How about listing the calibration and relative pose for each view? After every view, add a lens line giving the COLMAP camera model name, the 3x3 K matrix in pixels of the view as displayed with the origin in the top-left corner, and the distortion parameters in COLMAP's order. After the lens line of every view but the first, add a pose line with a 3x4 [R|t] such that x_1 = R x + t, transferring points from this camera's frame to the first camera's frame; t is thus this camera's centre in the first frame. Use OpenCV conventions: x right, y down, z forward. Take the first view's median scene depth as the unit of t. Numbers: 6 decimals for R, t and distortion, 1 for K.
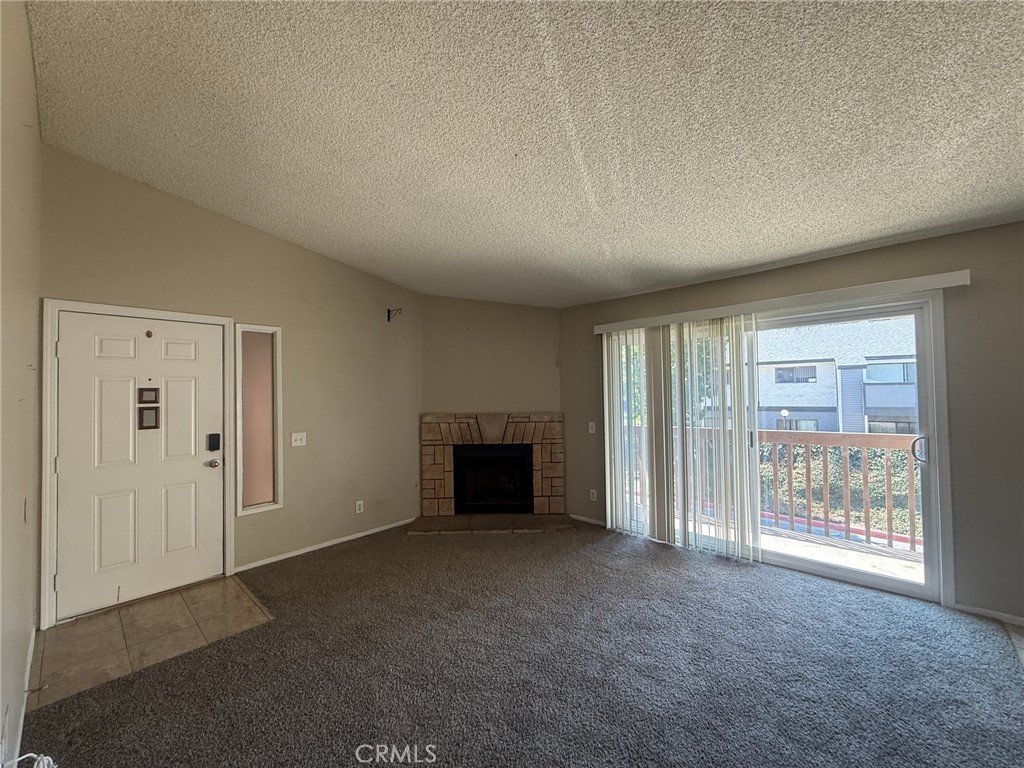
lens RADIAL K [[409.8, 0, 508.2], [0, 409.8, 384.5], [0, 0, 1]] dist [-0.000260, -0.000112]
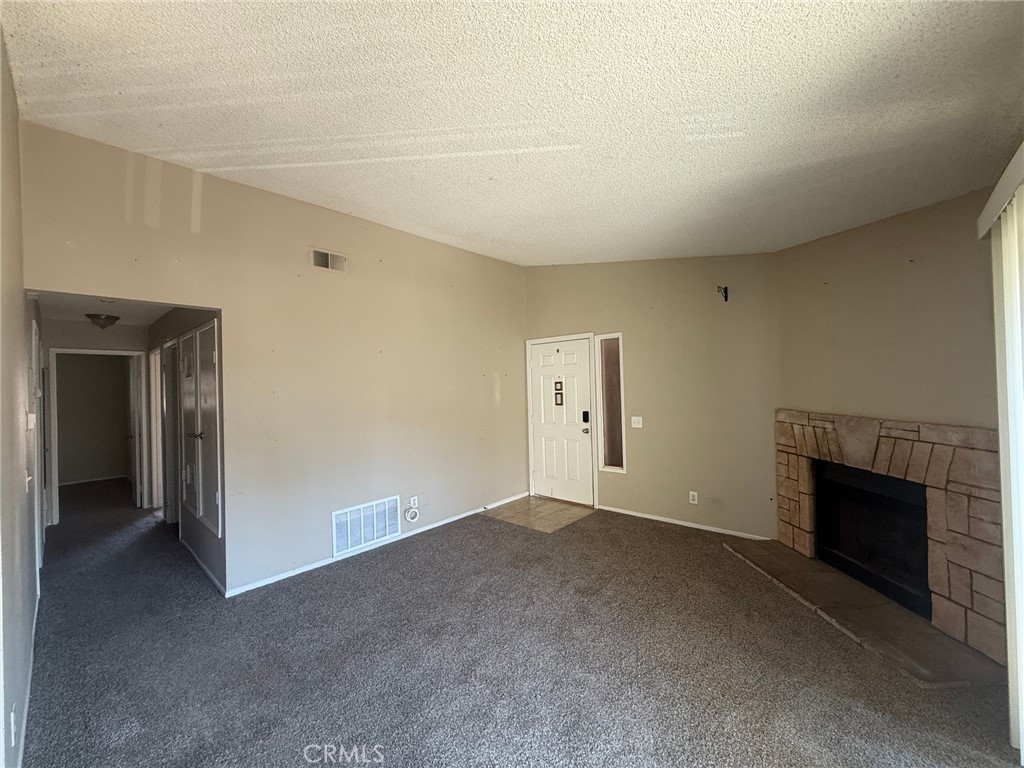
lens RADIAL K [[409.8, 0, 509.5], [0, 409.8, 383.9], [0, 0, 1]] dist [-0.000260, -0.000112]
pose [[0.013029, 0.012684, -0.999835, 0.553007], [0.046778, 0.998817, 0.013280, -0.009808], [0.998820, -0.046944, 0.012420, 0.492810]]
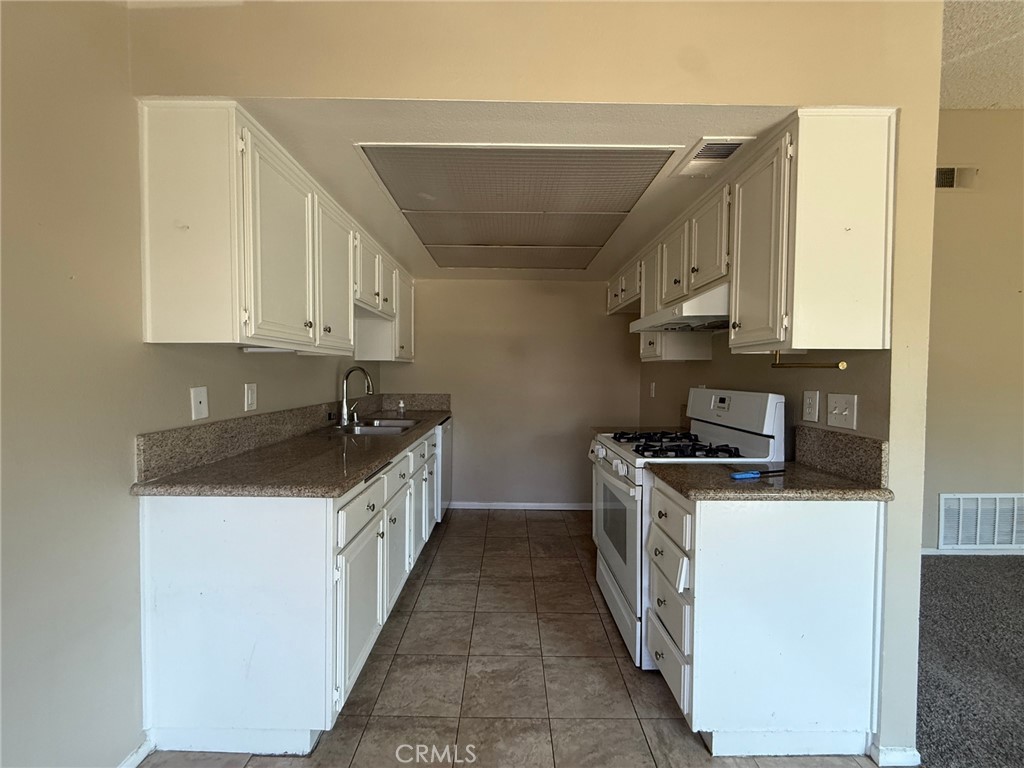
lens RADIAL K [[409.8, 0, 509.7], [0, 409.8, 381.4], [0, 0, 1]] dist [-0.000260, -0.000112]
pose [[-0.725912, 0.027241, -0.687248, 0.678179], [0.020025, 0.999629, 0.018472, 0.030309], [0.687497, -0.000354, -0.726188, 0.161180]]
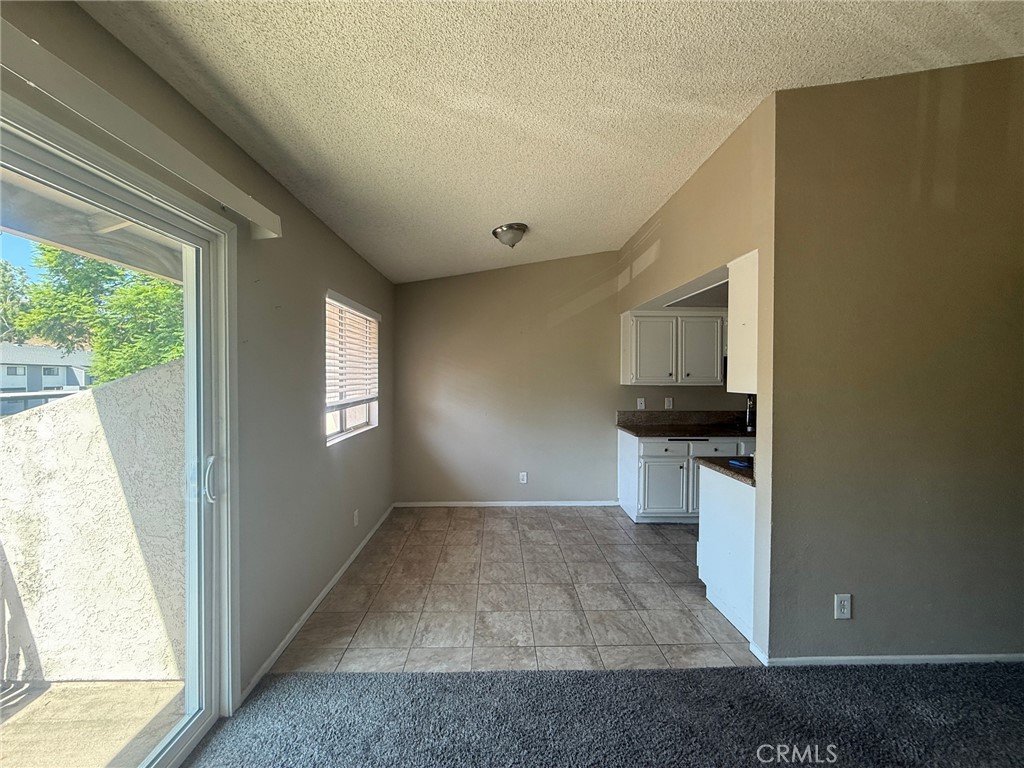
lens RADIAL K [[409.8, 0, 507.5], [0, 409.8, 382.5], [0, 0, 1]] dist [-0.000260, -0.000112]
pose [[-0.706803, 0.005720, 0.707387, 0.168120], [-0.003700, 0.999924, -0.011783, 0.011355], [-0.707401, -0.010946, -0.706728, 0.657883]]
